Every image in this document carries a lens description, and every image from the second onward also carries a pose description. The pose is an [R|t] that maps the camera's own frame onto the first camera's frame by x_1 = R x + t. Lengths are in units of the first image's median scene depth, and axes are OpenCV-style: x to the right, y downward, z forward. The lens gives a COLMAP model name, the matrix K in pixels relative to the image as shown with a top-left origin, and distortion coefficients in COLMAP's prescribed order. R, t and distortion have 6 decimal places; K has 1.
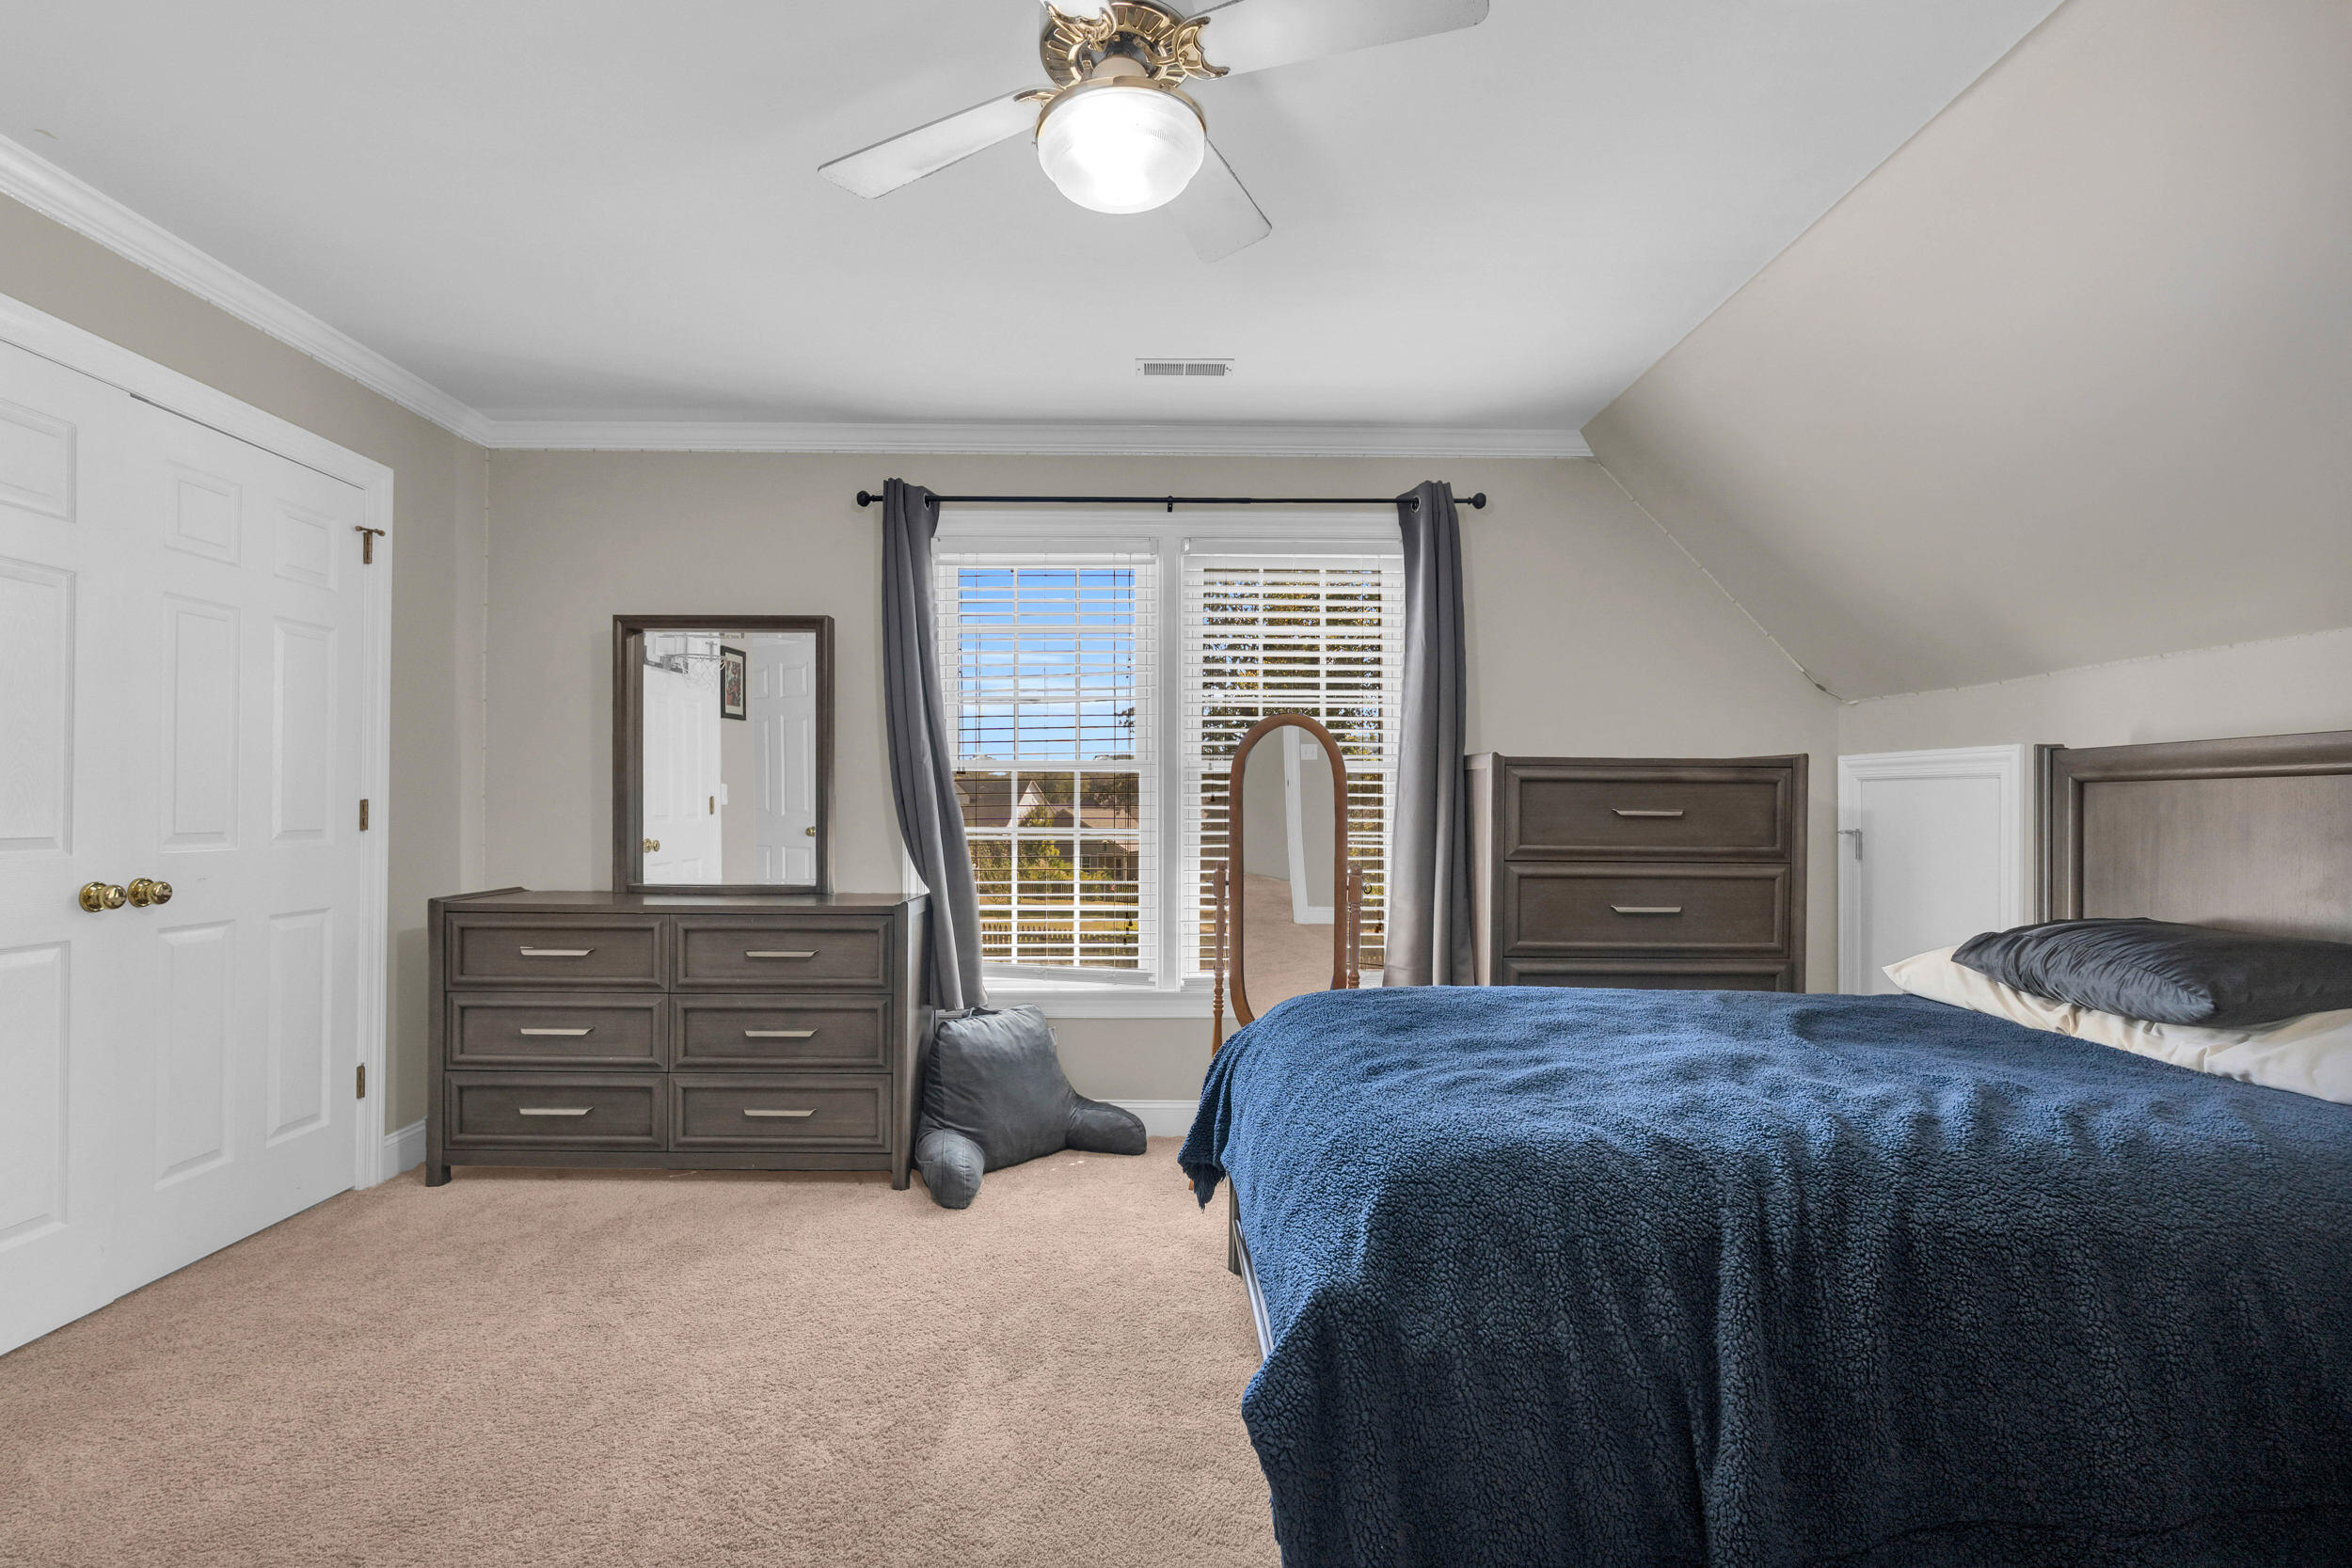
lens RADIAL K [[1105.2, 0, 1184.8], [0, 1105.2, 804.9], [0, 0, 1]] dist [-0.007856, 0.000511]
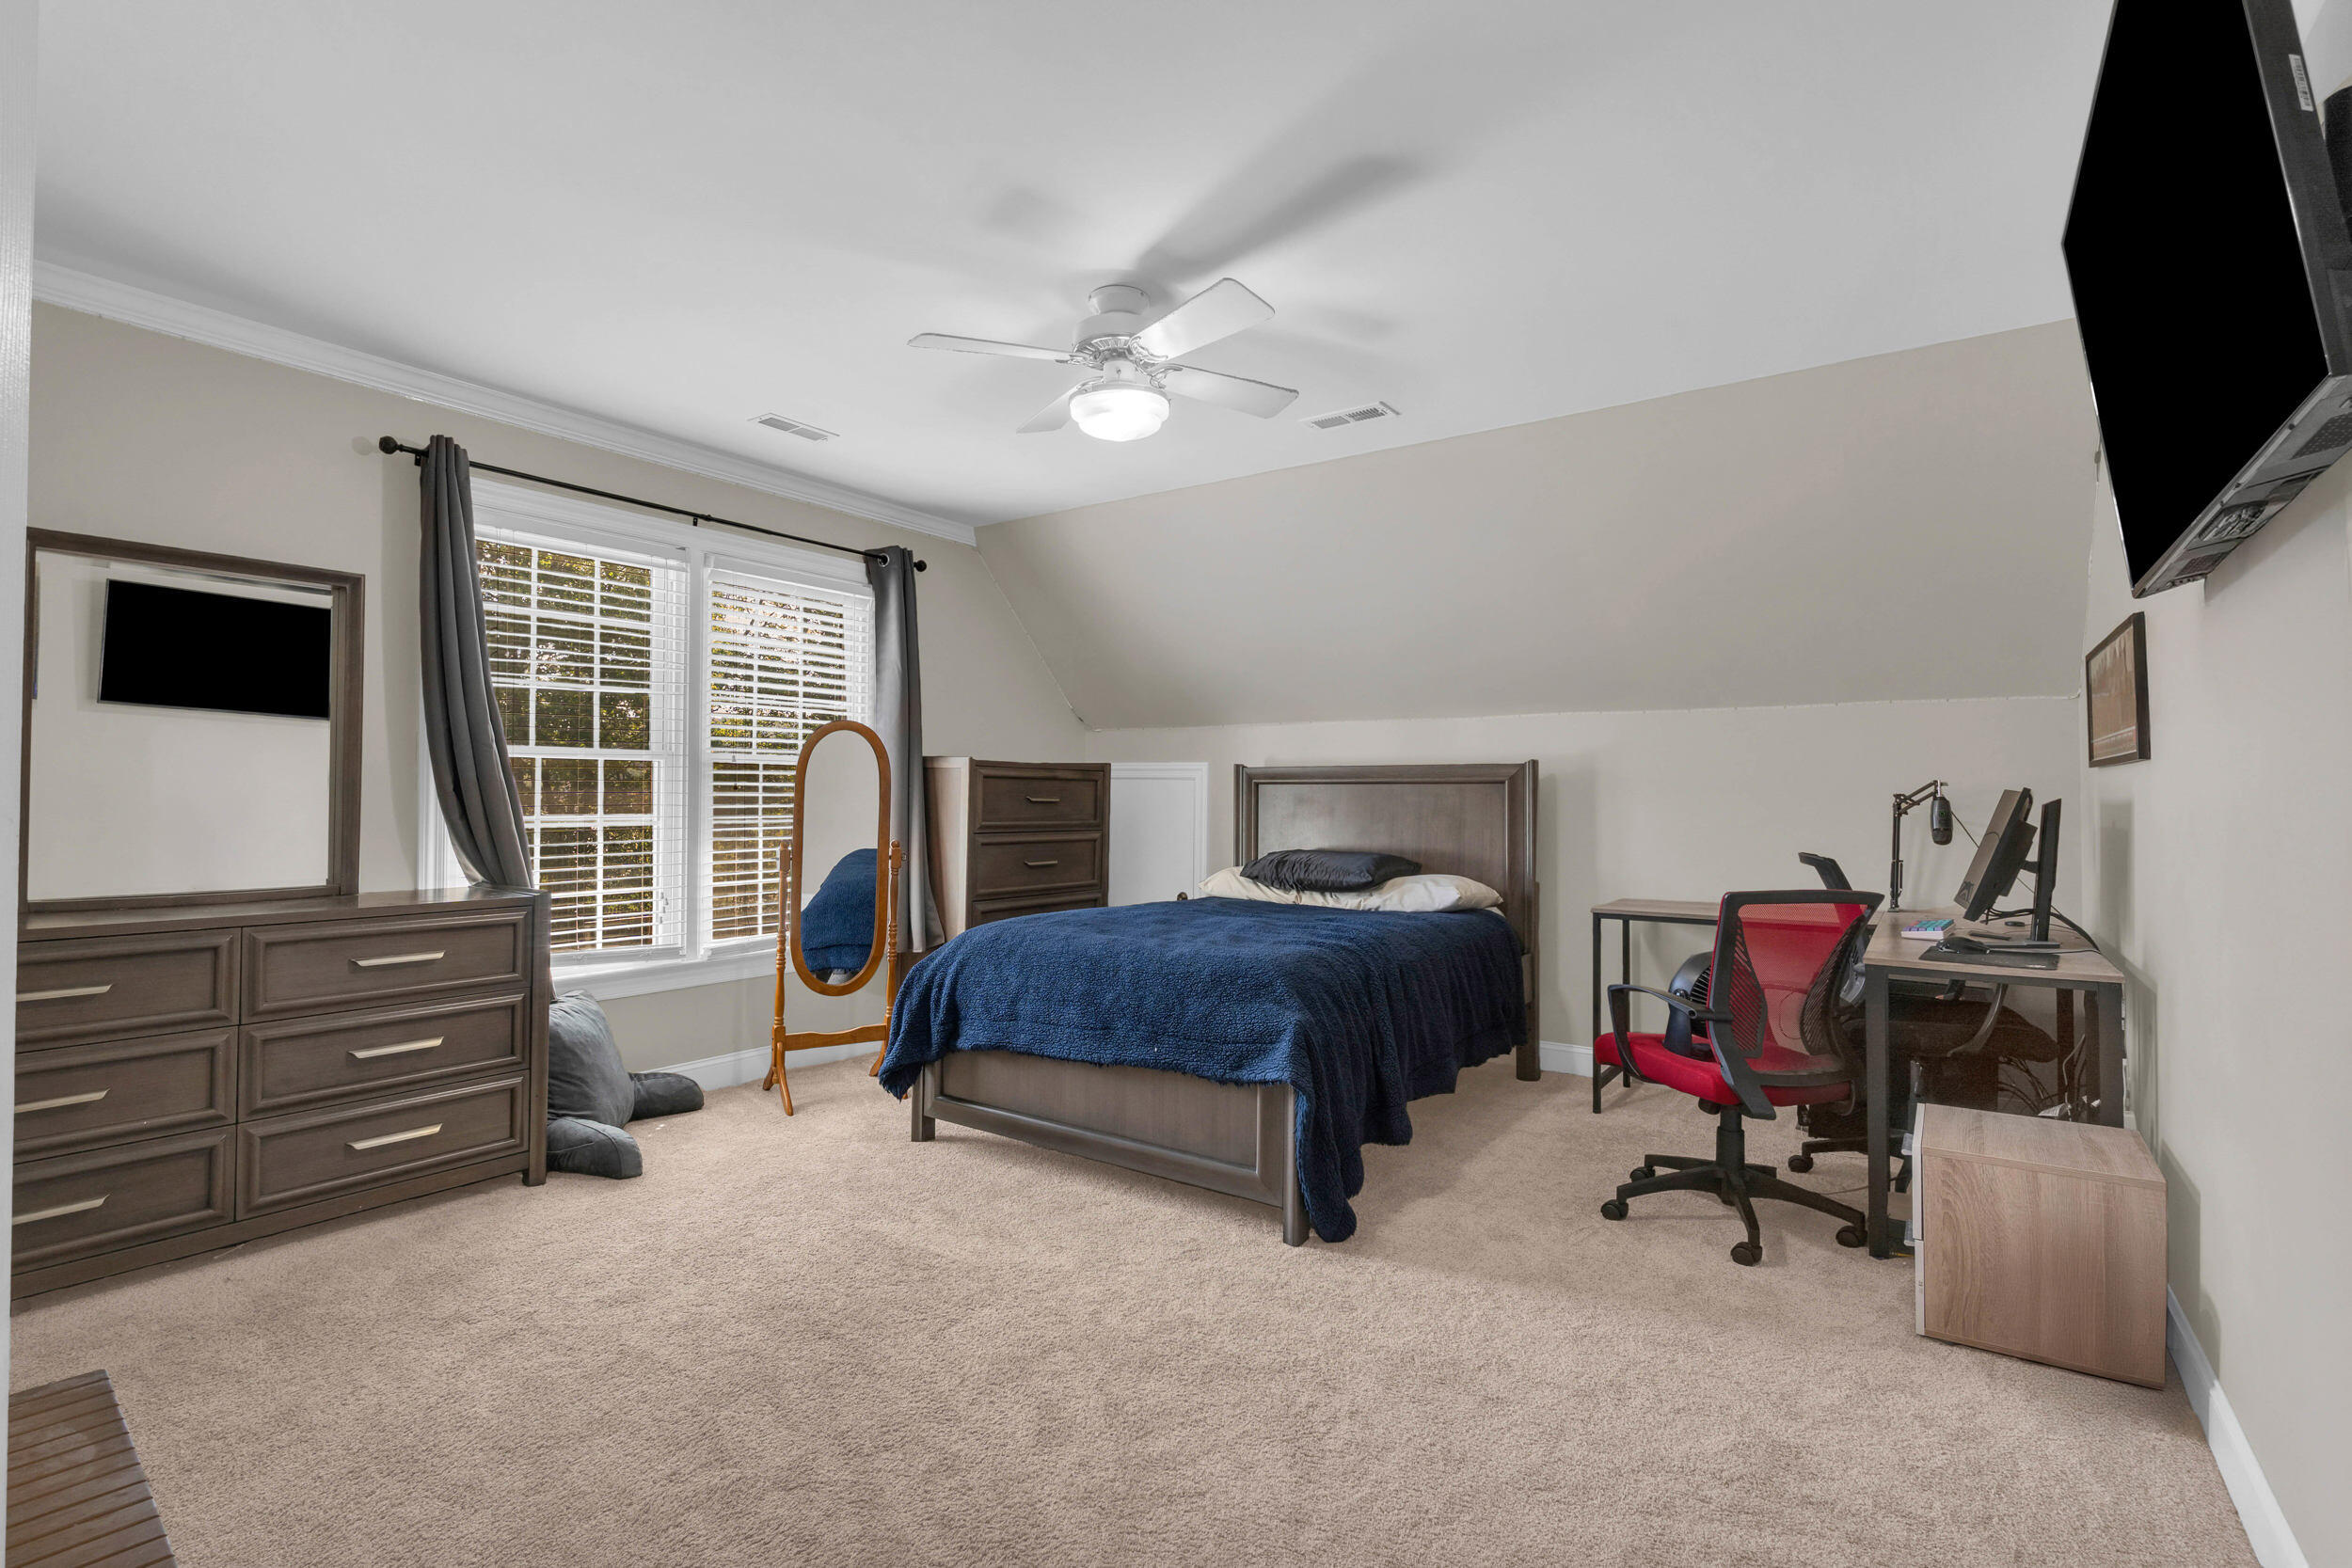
lens RADIAL K [[1105.2, 0, 1168.6], [0, 1105.2, 777.5], [0, 0, 1]] dist [-0.007856, 0.000511]
pose [[0.576729, 0.013312, 0.816827, -0.698802], [-0.007177, 0.999911, -0.011228, -0.006299], [-0.816904, 0.000613, 0.576773, -0.021215]]
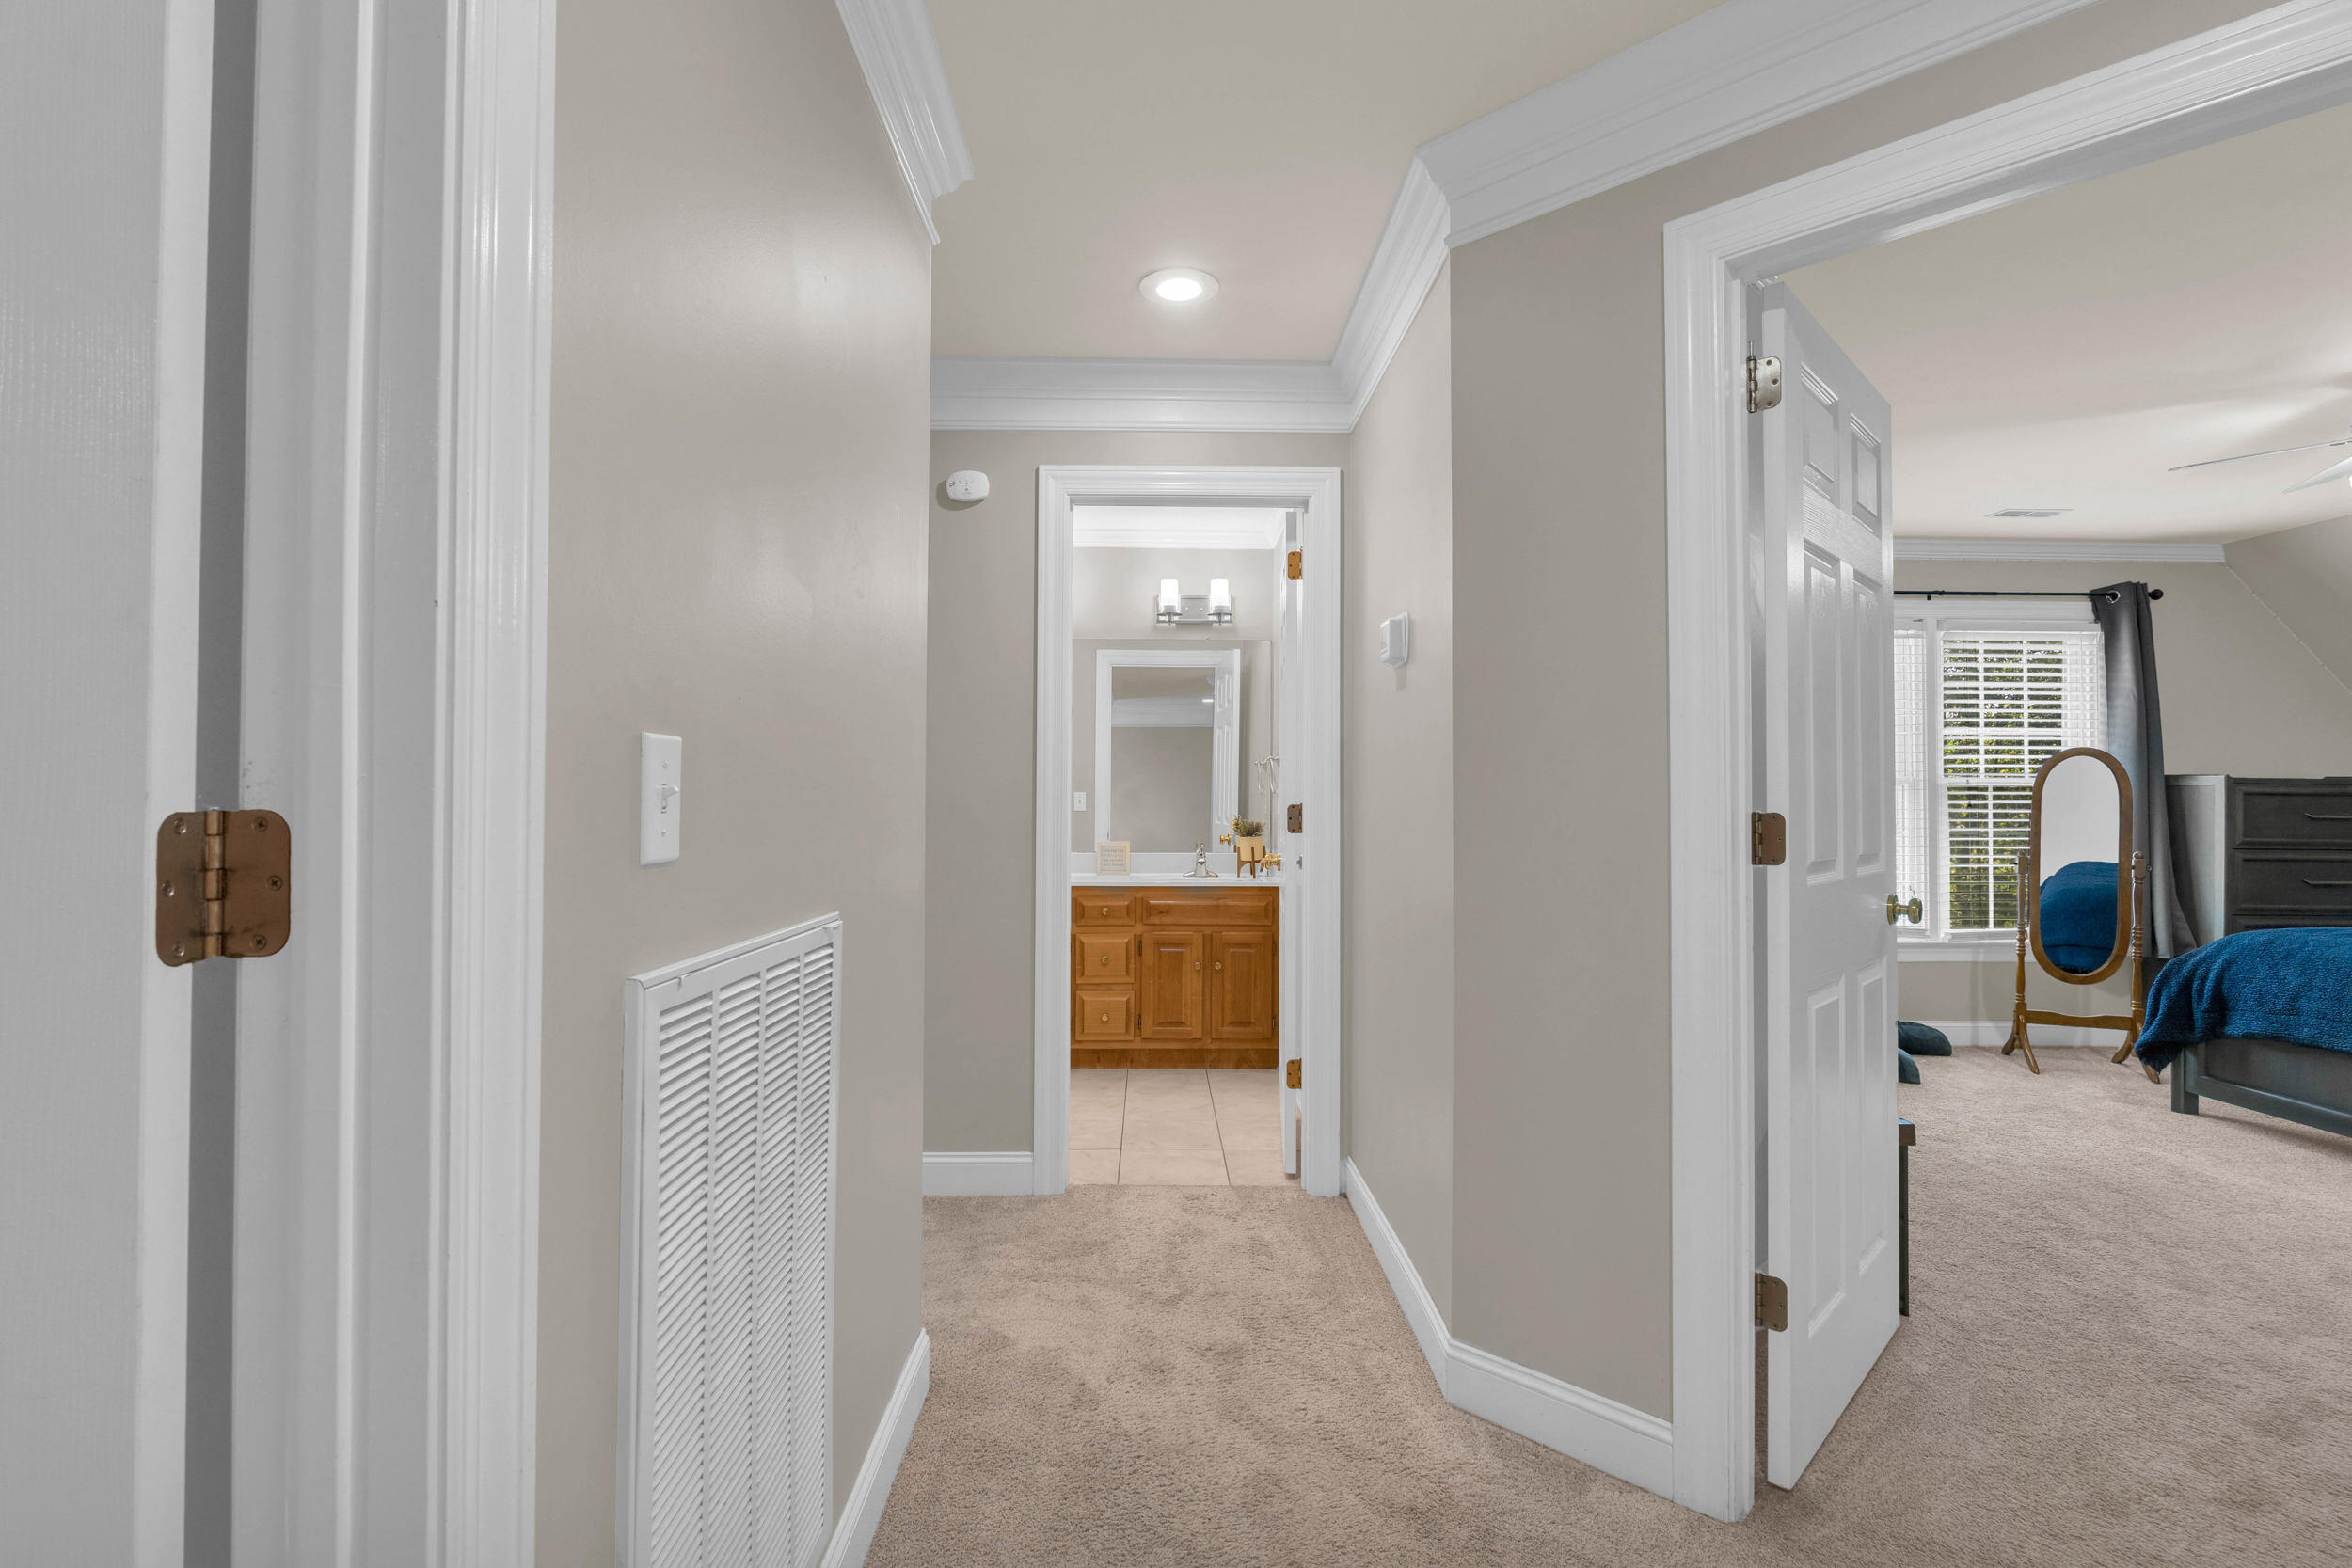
lens RADIAL K [[1105.2, 0, 1153.4], [0, 1105.2, 785.8], [0, 0, 1]] dist [-0.007856, 0.000511]
pose [[0.999767, 0.000291, 0.021565, -1.125281], [0.000020, 0.999896, -0.014415, -0.011064], [-0.021567, 0.014412, 0.999664, -0.405016]]
